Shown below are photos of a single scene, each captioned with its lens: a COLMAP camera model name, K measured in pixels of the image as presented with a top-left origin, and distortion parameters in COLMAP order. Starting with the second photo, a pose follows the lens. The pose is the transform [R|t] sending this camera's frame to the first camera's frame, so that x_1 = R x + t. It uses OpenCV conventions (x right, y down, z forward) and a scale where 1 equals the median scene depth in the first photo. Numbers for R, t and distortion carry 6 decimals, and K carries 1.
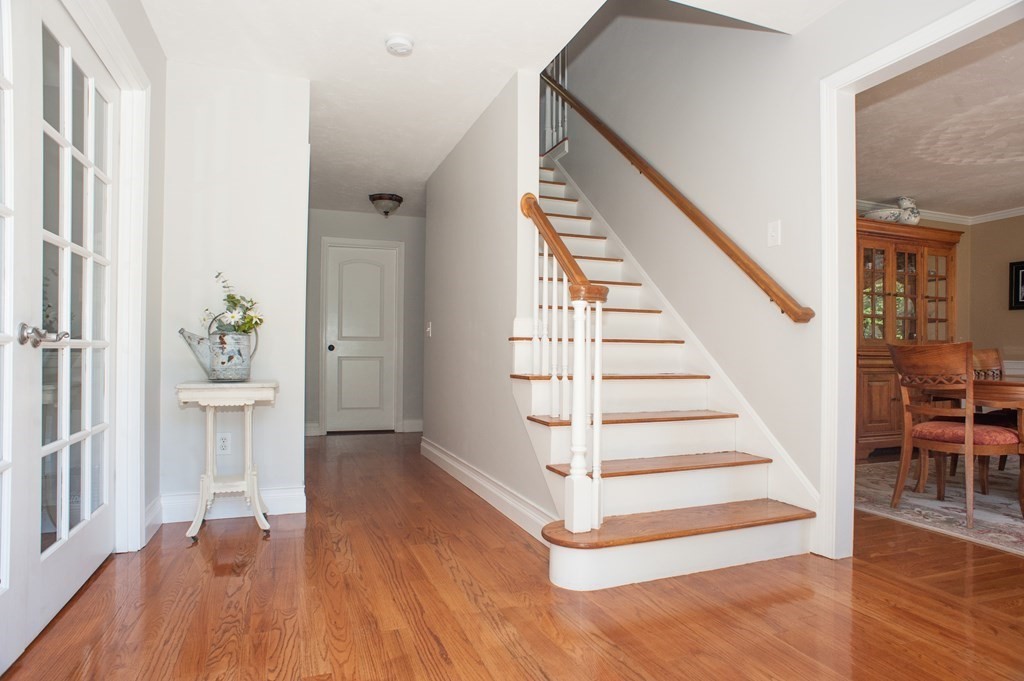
lens RADIAL K [[582.3, 0, 515.3], [0, 582.3, 346.3], [0, 0, 1]] dist [-0.089764, 0.063030]
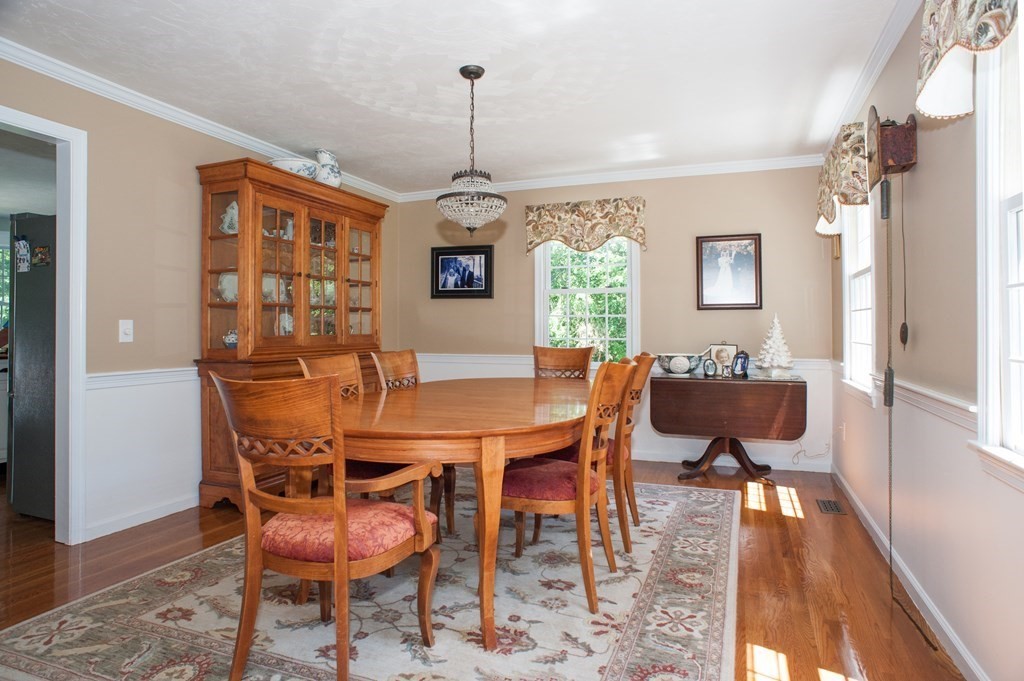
lens RADIAL K [[582.3, 0, 515.3], [0, 582.3, 346.3], [0, 0, 1]] dist [-0.089764, 0.063030]
pose [[0.668262, -0.033739, 0.743160, 0.279664], [0.002155, 0.999055, 0.043419, -0.029627], [-0.743923, -0.027414, 0.667703, 0.280918]]
